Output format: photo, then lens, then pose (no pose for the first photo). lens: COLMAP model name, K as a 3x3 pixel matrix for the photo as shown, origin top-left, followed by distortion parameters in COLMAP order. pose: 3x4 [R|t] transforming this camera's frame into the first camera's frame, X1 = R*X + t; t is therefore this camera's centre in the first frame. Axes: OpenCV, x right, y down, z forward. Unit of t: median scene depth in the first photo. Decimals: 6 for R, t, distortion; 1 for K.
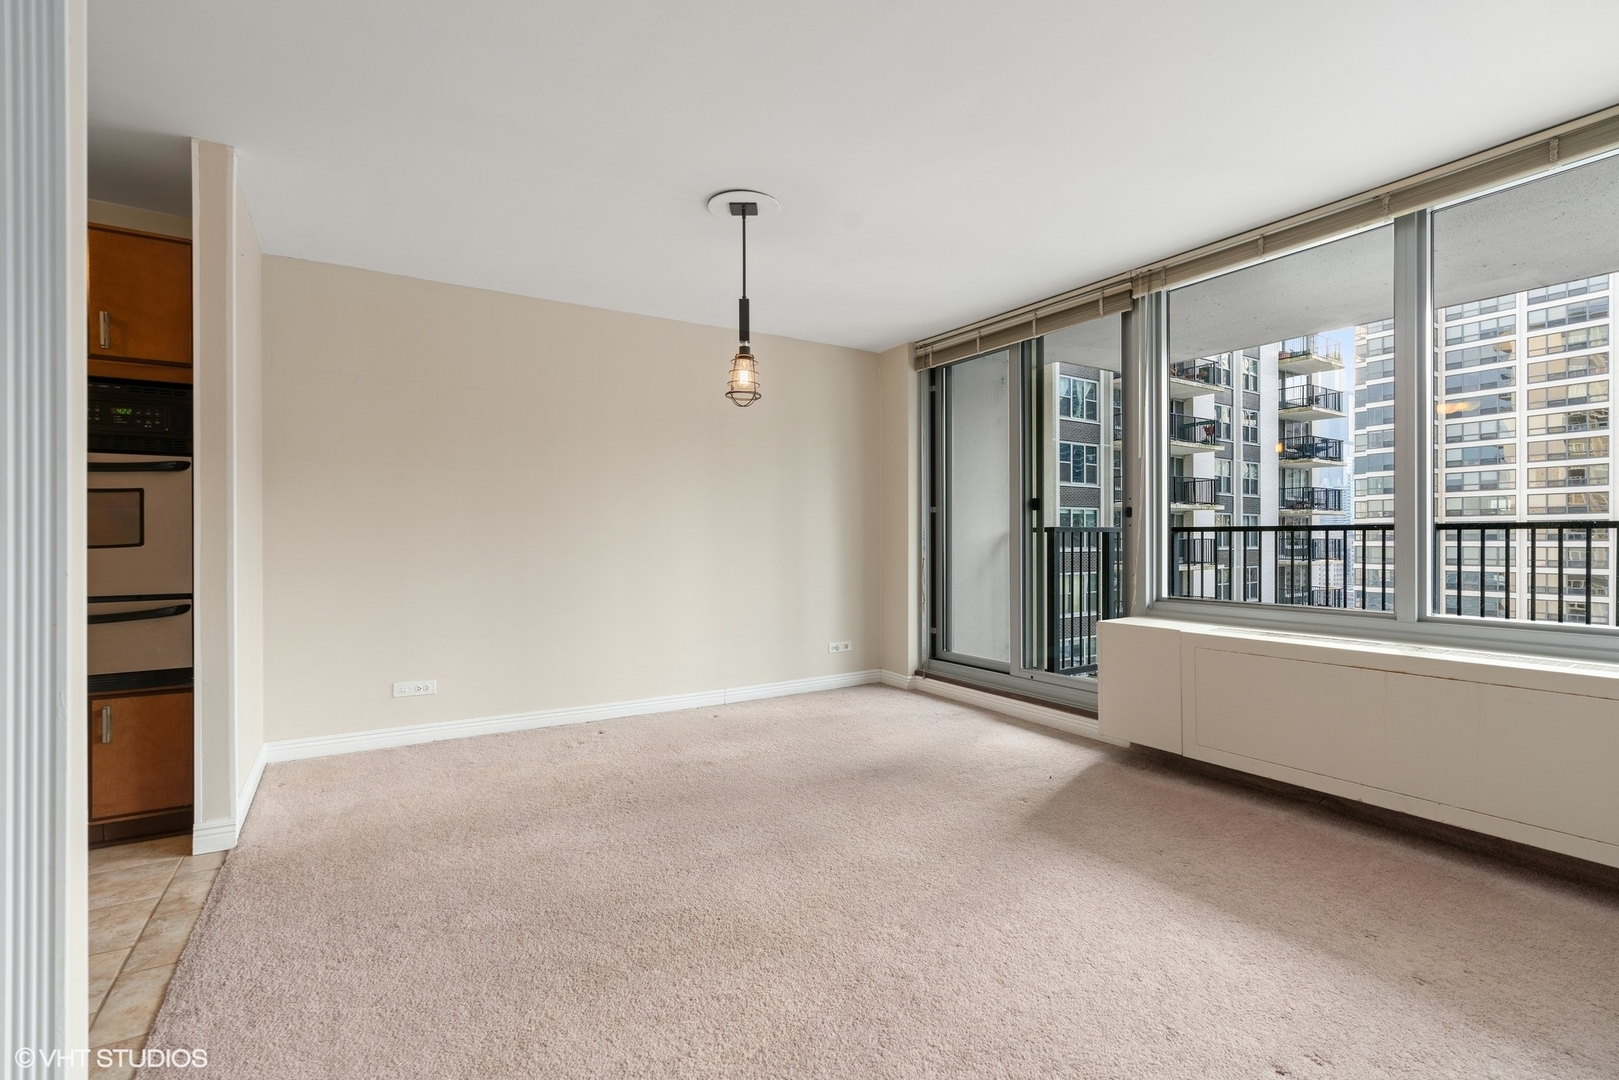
lens RADIAL K [[730.2, 0, 809.5], [0, 730.2, 540.0], [0, 0, 1]] dist [-0.017529, 0.008170]
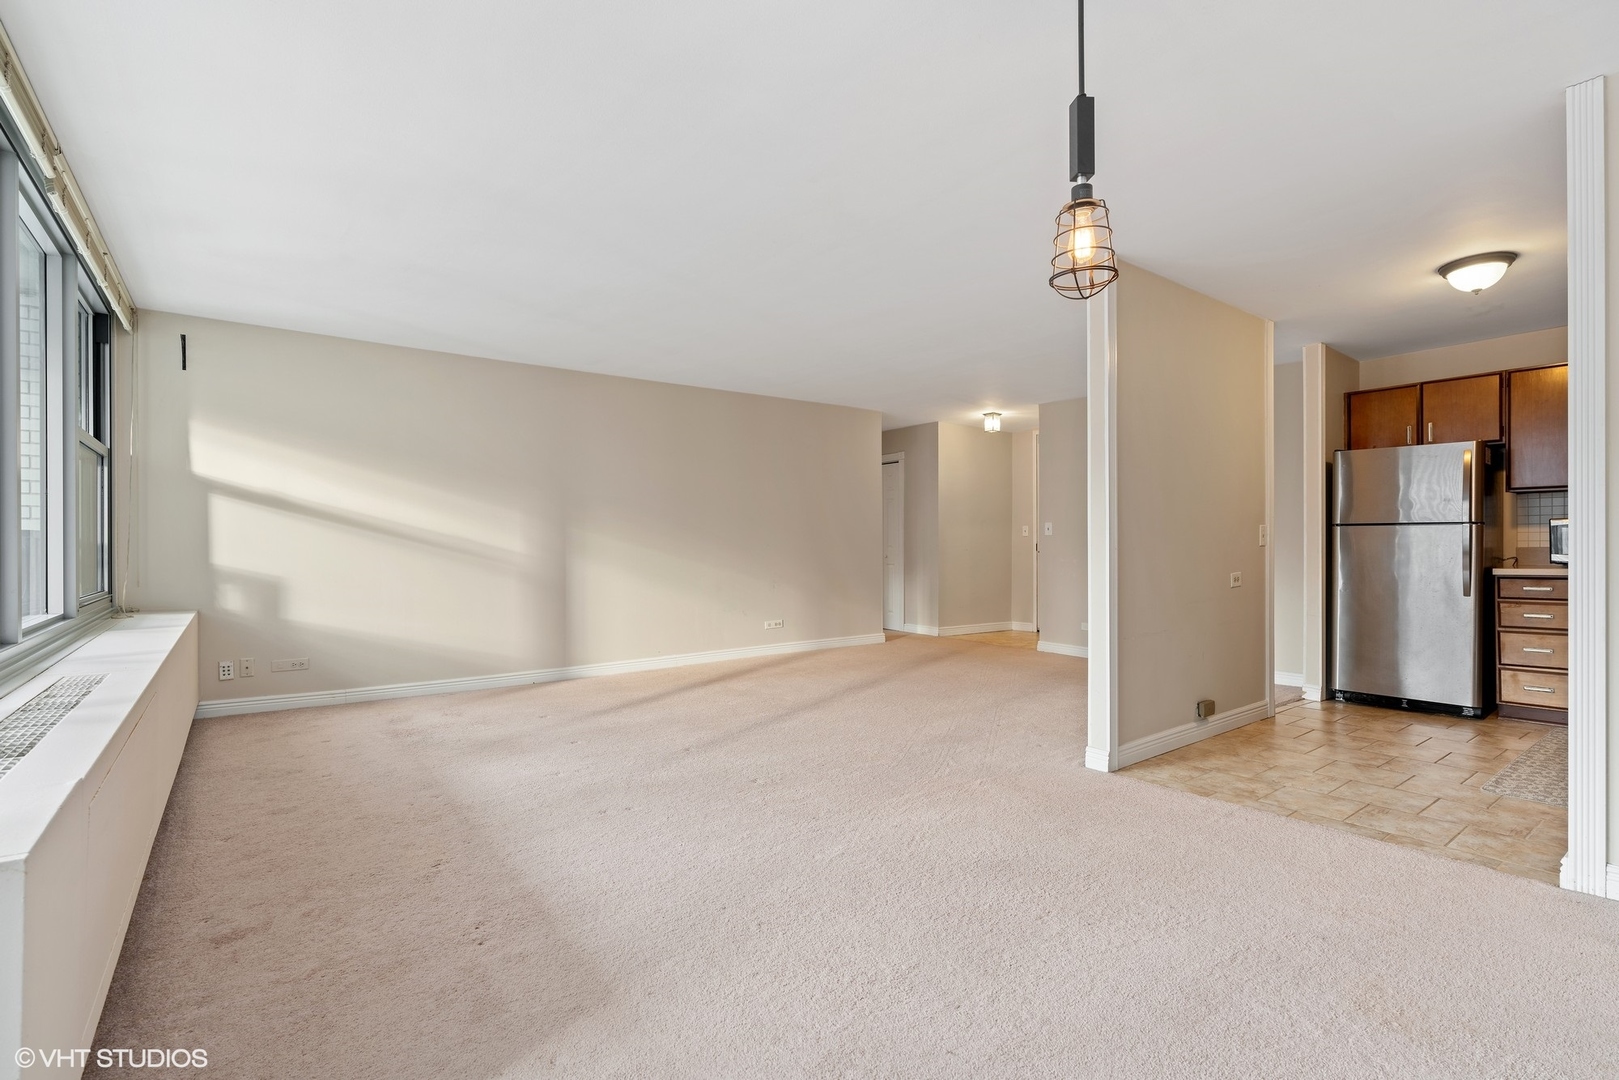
lens RADIAL K [[743.7, 0, 809.5], [0, 743.7, 540.0], [0, 0, 1]] dist [-0.017367, 0.000015]
pose [[-0.995985, 0.003908, -0.089433, 0.016360], [0.004166, 0.999988, -0.002702, -0.000058], [0.089421, -0.003064, -0.995989, 0.152064]]
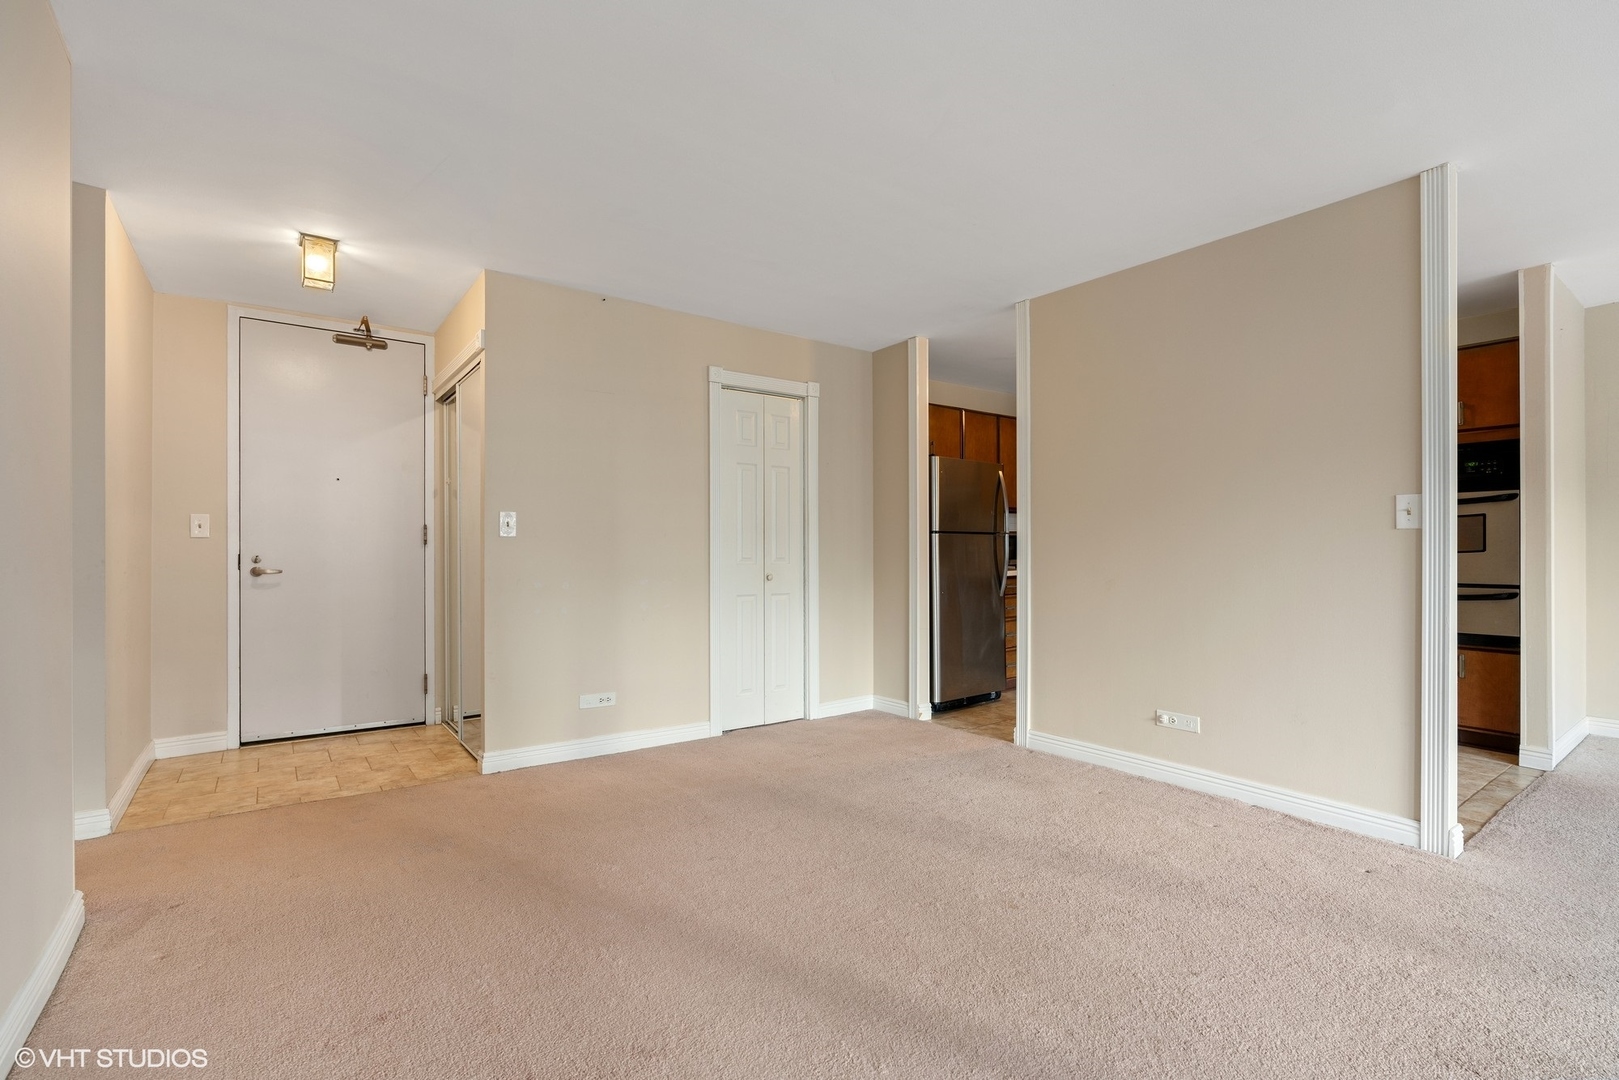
lens RADIAL K [[734.1, 0, 807.5], [0, 734.1, 546.4], [0, 0, 1]] dist [-0.005402, 0.000330]
pose [[0.075620, 0.001260, -0.997136, 0.040885], [0.000824, 0.999999, 0.001326, -0.000524], [0.997136, -0.000922, 0.075619, -0.043621]]
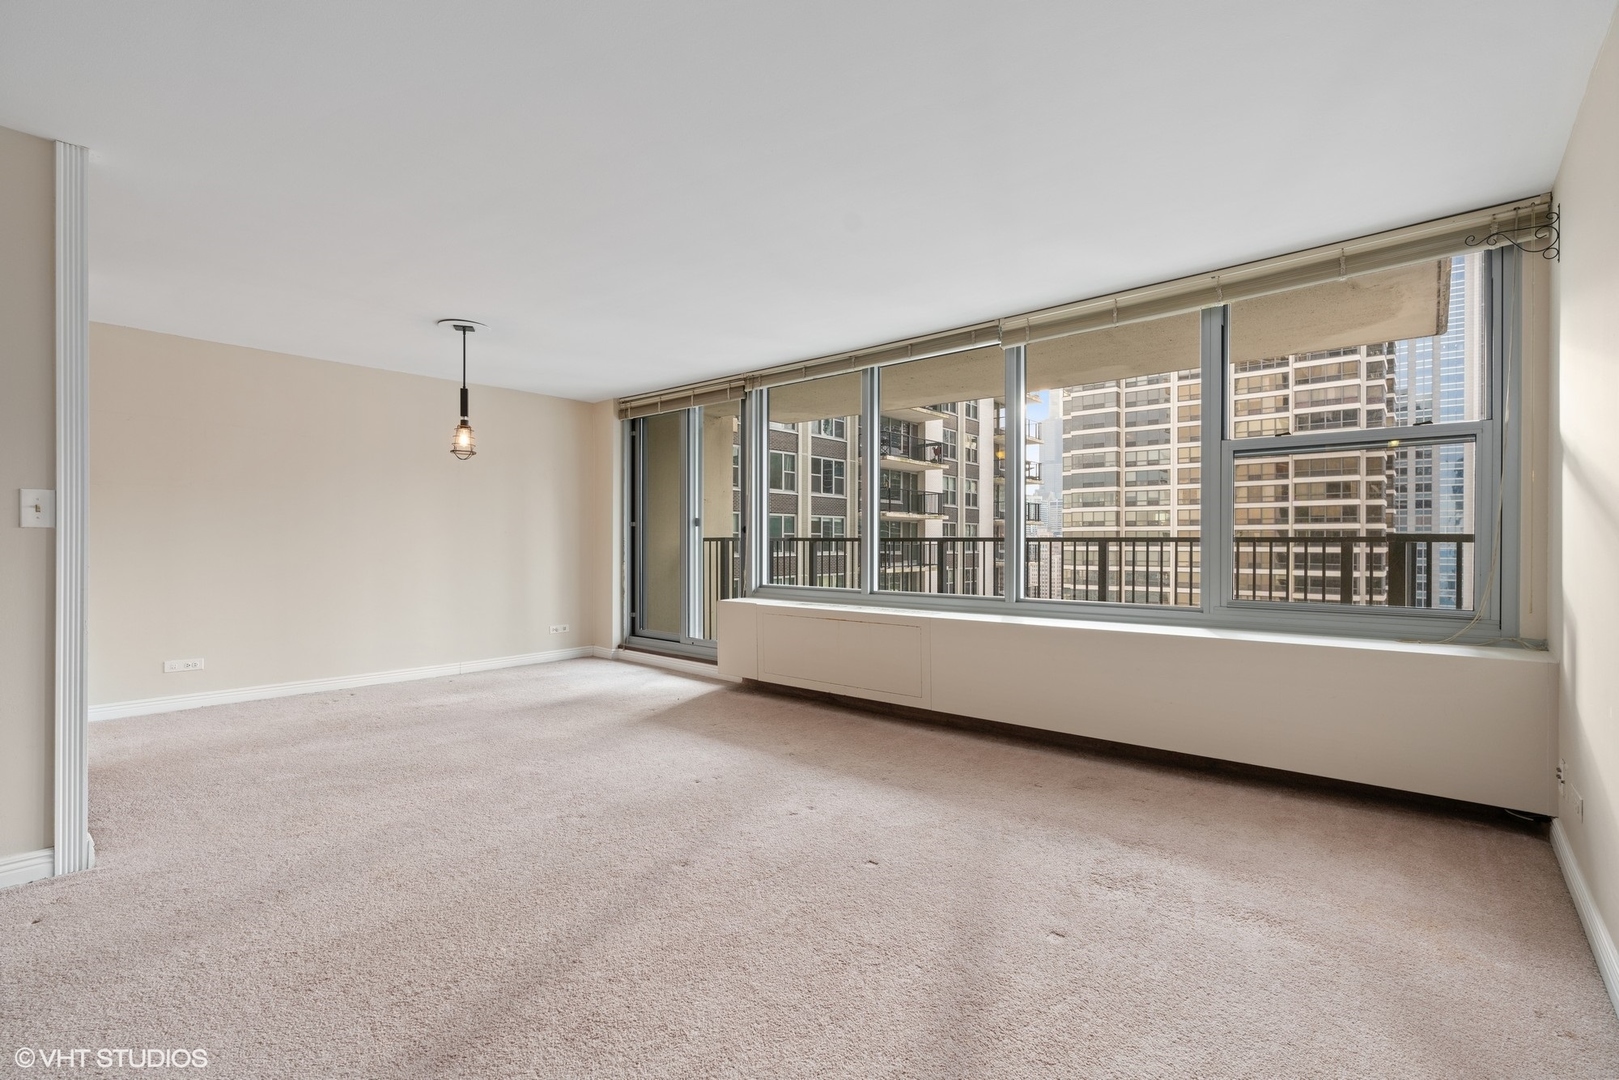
lens RADIAL K [[730.2, 0, 809.5], [0, 730.2, 540.0], [0, 0, 1]] dist [-0.017529, 0.008170]
pose [[0.956348, 0.004942, 0.292188, 0.015337], [-0.003398, 0.999977, -0.005791, -0.000962], [-0.292210, 0.004545, 0.956343, -0.064385]]
